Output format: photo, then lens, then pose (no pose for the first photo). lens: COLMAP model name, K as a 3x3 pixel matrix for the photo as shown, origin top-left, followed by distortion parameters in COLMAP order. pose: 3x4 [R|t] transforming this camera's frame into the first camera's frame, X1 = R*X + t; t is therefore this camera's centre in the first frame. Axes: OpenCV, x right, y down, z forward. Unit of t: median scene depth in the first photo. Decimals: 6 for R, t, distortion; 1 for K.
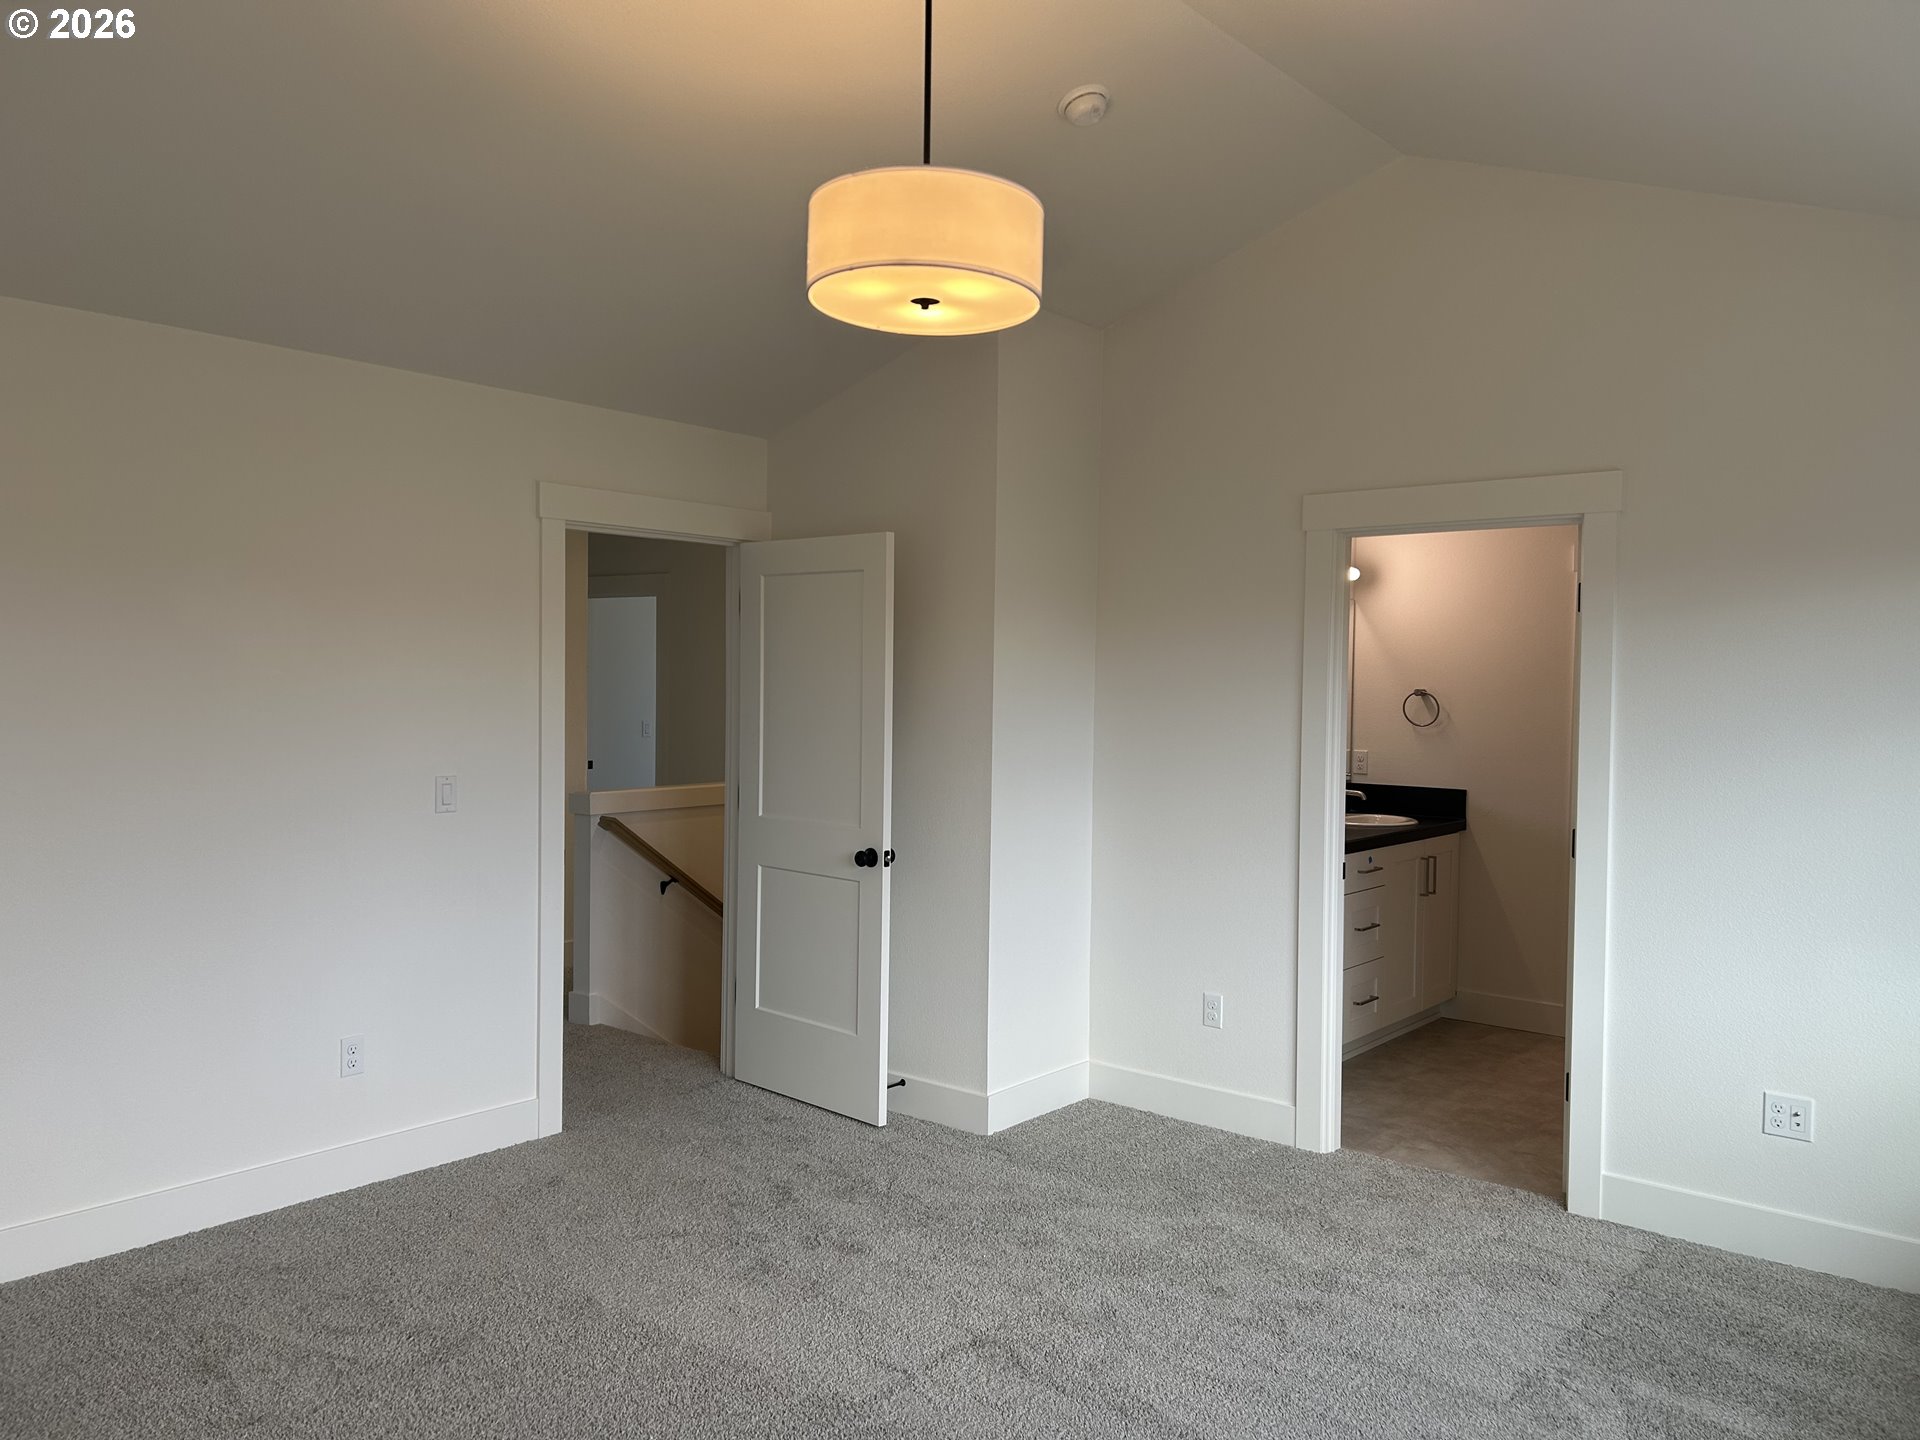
lens RADIAL K [[1469.1, 0, 965.5], [0, 1469.1, 721.3], [0, 0, 1]] dist [0.114540, 0.001423]
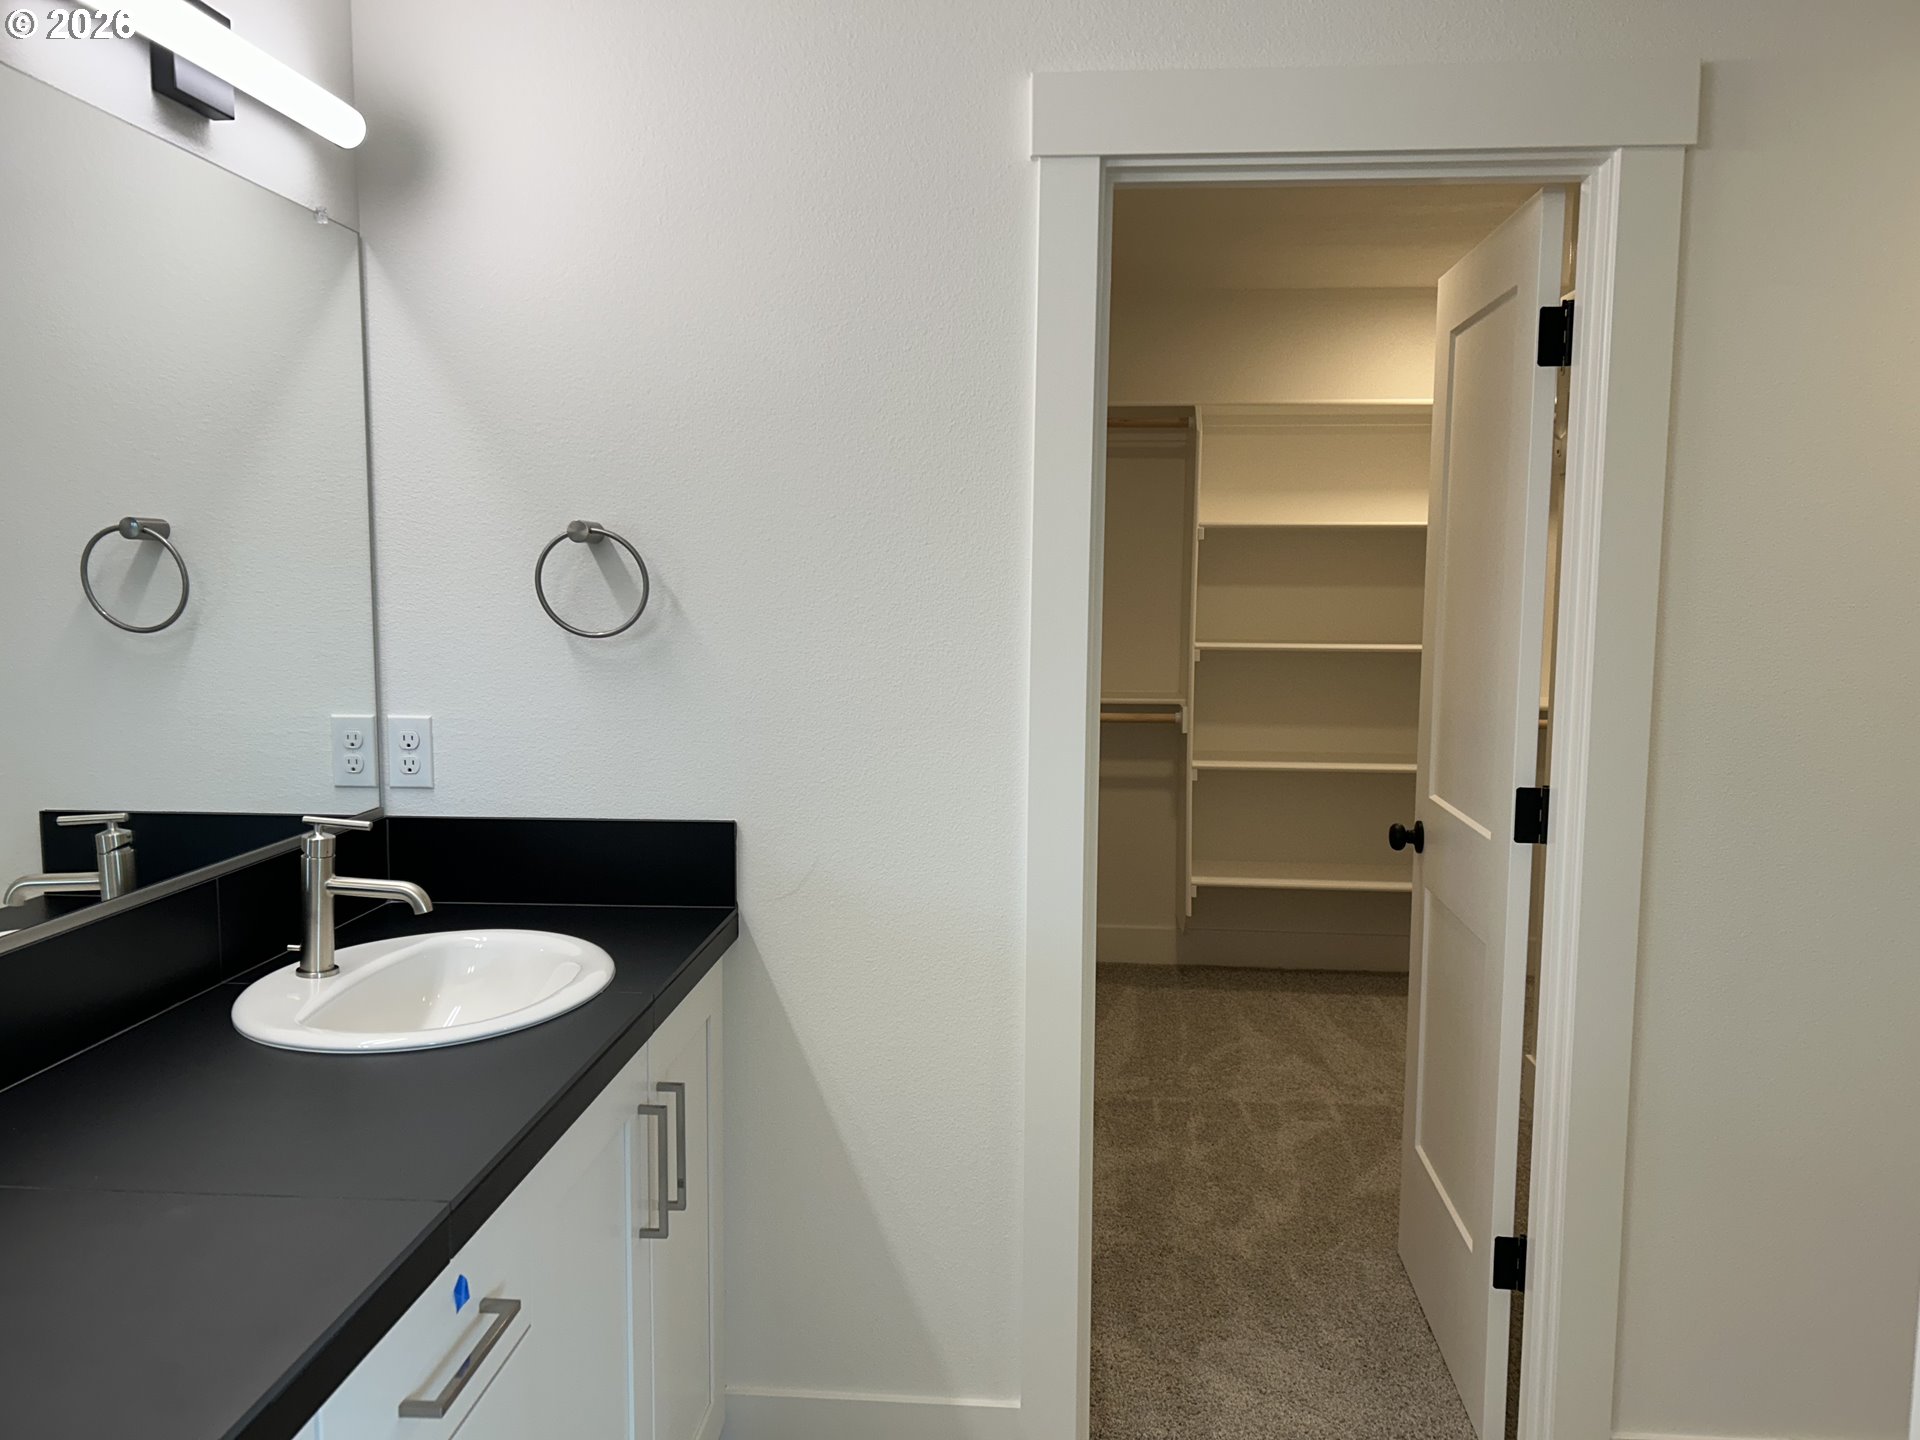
lens RADIAL K [[1469.1, 0, 976.3], [0, 1469.1, 725.8], [0, 0, 1]] dist [0.114540, 0.001423]
pose [[0.818884, -0.082487, 0.568000, 0.190960], [0.031566, 0.994594, 0.098930, -0.007064], [-0.573090, -0.063083, 0.817061, 0.691111]]
